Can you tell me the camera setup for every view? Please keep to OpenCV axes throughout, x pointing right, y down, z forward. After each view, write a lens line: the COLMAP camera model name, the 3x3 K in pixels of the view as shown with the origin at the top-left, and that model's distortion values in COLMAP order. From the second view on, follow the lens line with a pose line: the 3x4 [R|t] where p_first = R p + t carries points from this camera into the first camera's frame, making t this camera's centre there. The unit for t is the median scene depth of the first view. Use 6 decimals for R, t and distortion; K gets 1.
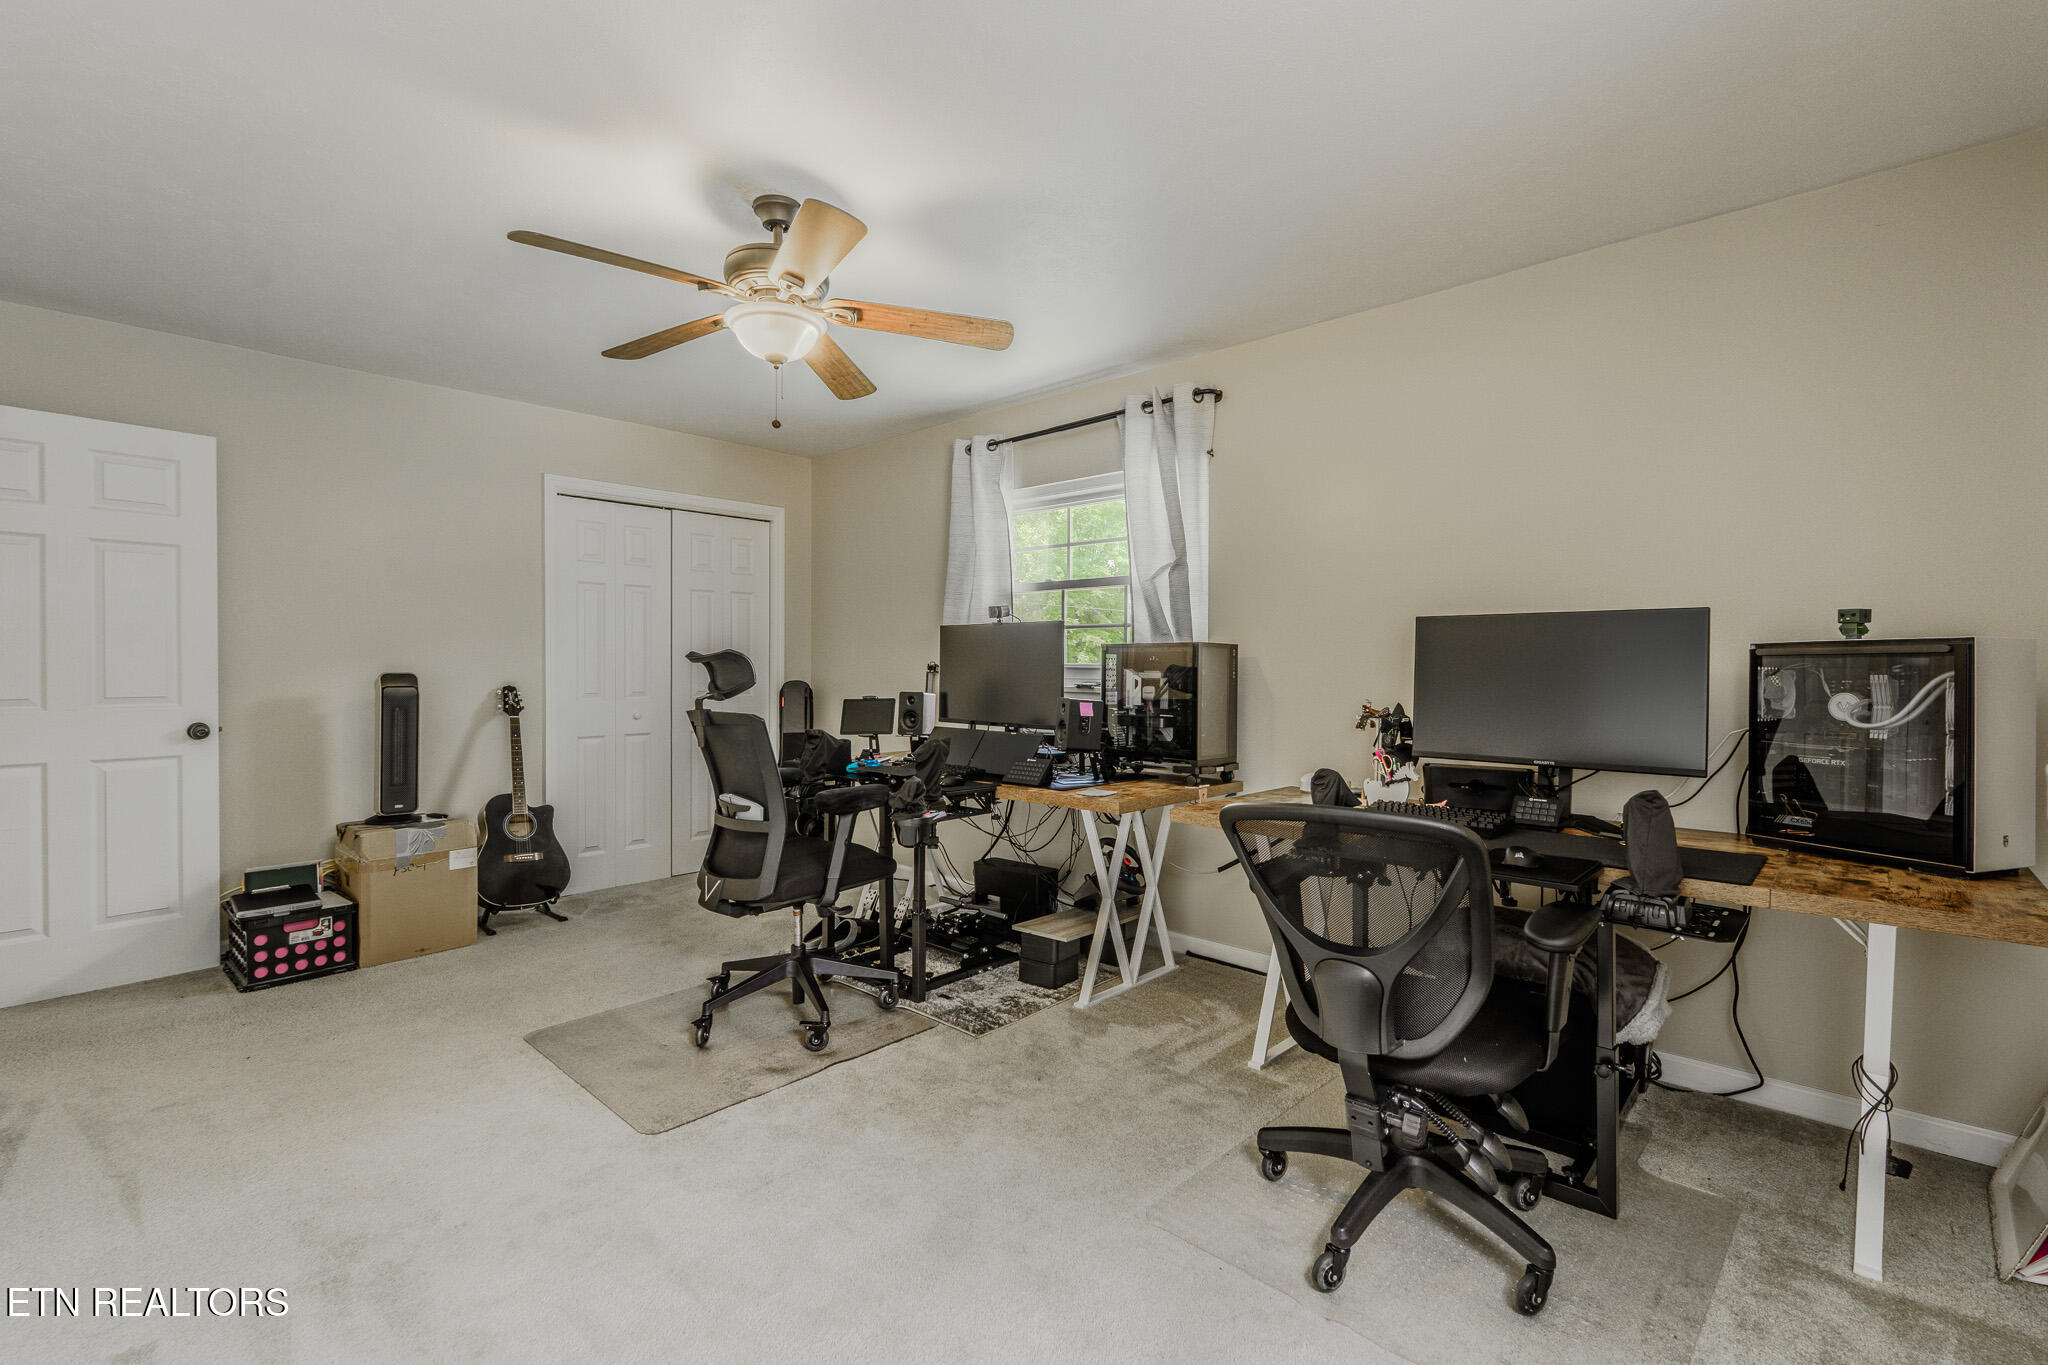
lens RADIAL K [[913.4, 0, 1034.5], [0, 913.4, 677.0], [0, 0, 1]] dist [-0.003849, -0.000372]
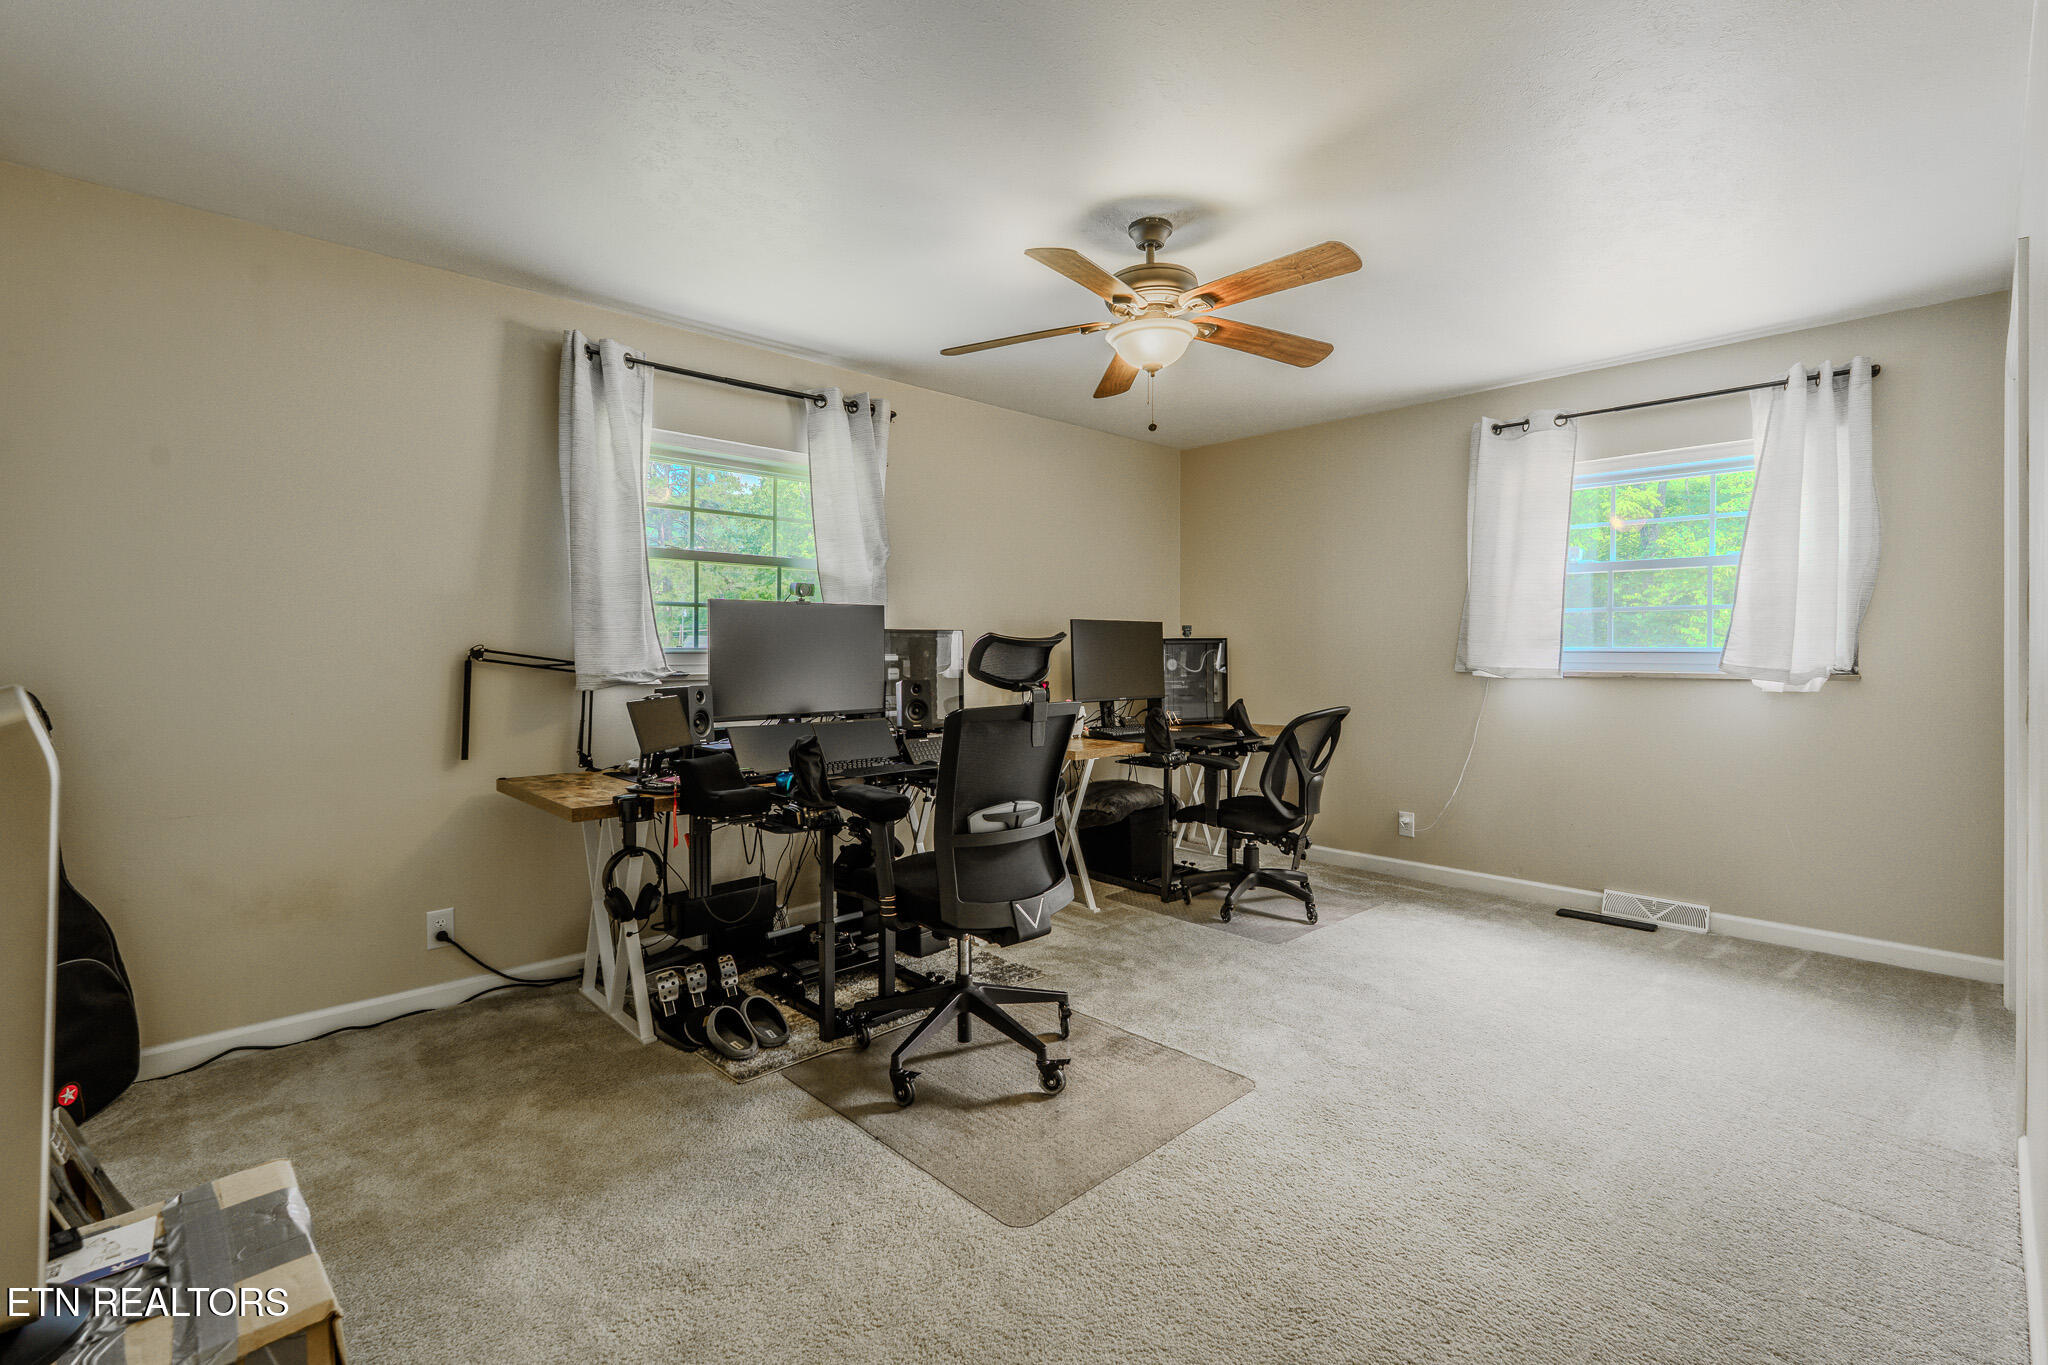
lens RADIAL K [[919.2, 0, 1027.4], [0, 919.2, 647.1], [0, 0, 1]] dist [-0.001730, -0.000103]
pose [[0.047753, -0.000356, 0.998859, -1.325911], [0.014028, 0.999902, -0.000314, -0.016522], [-0.998761, 0.014027, 0.047753, 1.054504]]
